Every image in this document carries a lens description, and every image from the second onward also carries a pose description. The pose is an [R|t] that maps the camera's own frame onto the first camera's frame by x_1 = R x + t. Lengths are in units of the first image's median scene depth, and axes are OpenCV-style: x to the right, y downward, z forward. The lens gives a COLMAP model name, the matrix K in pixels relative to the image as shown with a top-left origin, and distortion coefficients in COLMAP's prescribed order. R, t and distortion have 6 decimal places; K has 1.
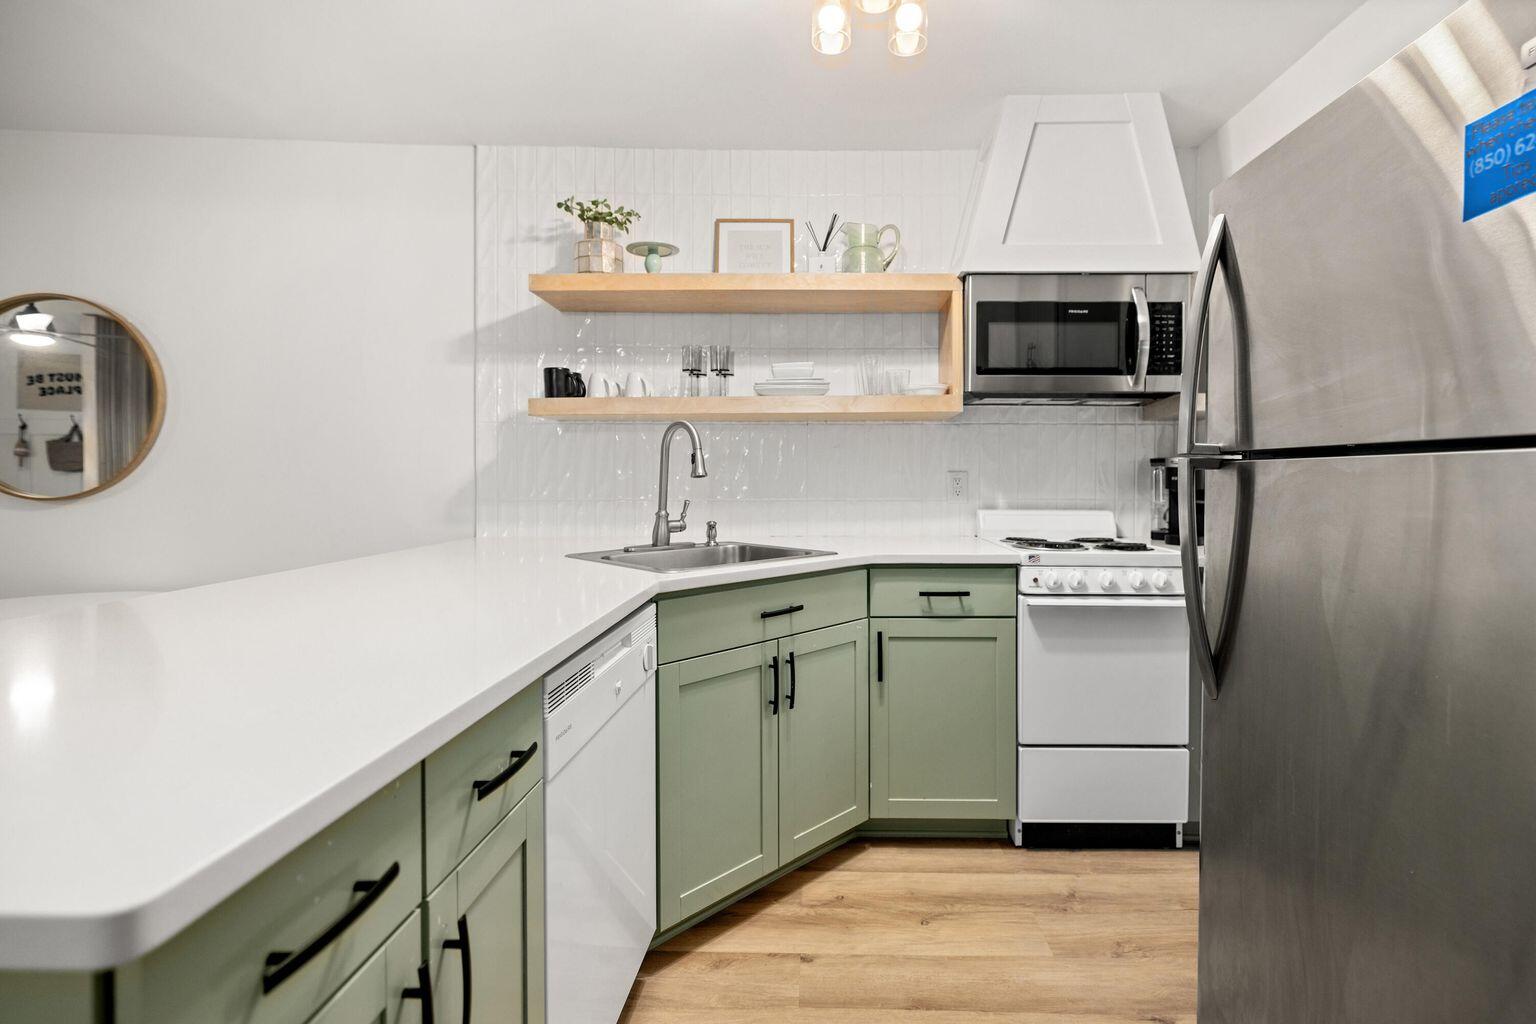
lens RADIAL K [[712.9, 0, 749.9], [0, 712.9, 482.8], [0, 0, 1]] dist [-0.015301, 0.000107]
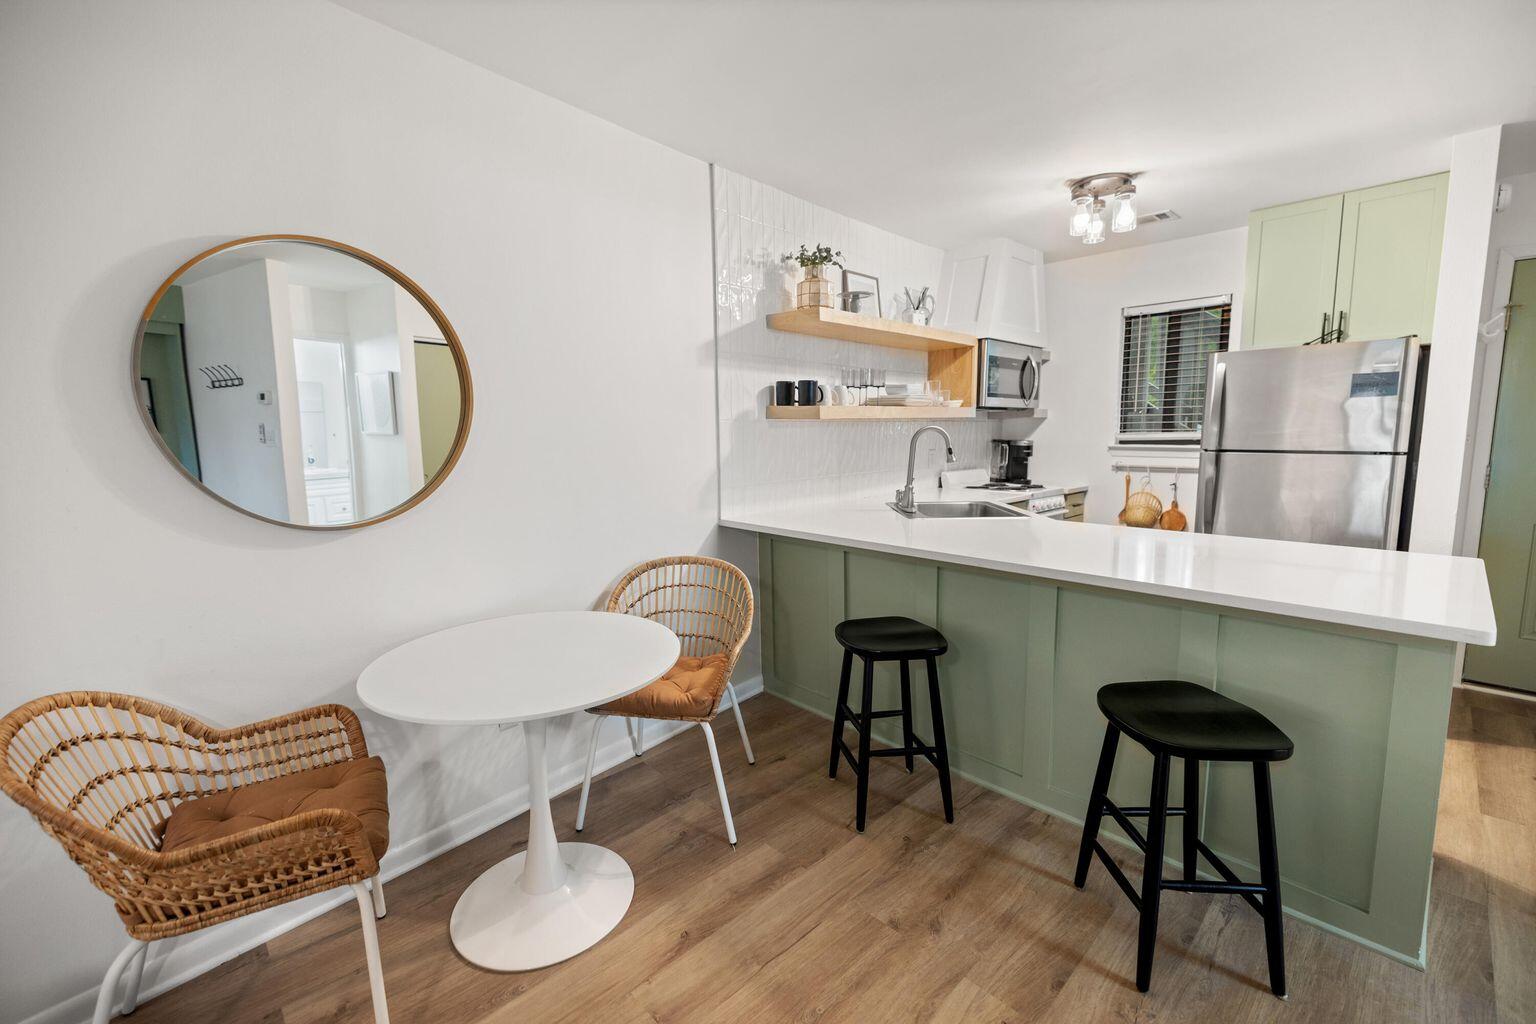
lens RADIAL K [[643.0, 0, 791.9], [0, 643.0, 508.7], [0, 0, 1]] dist [0.000177, -0.001674]
pose [[0.693625, -0.097771, 0.713670, -1.060471], [0.022867, 0.993235, 0.113846, -0.058716], [-0.719974, -0.062647, 0.691168, 0.191201]]
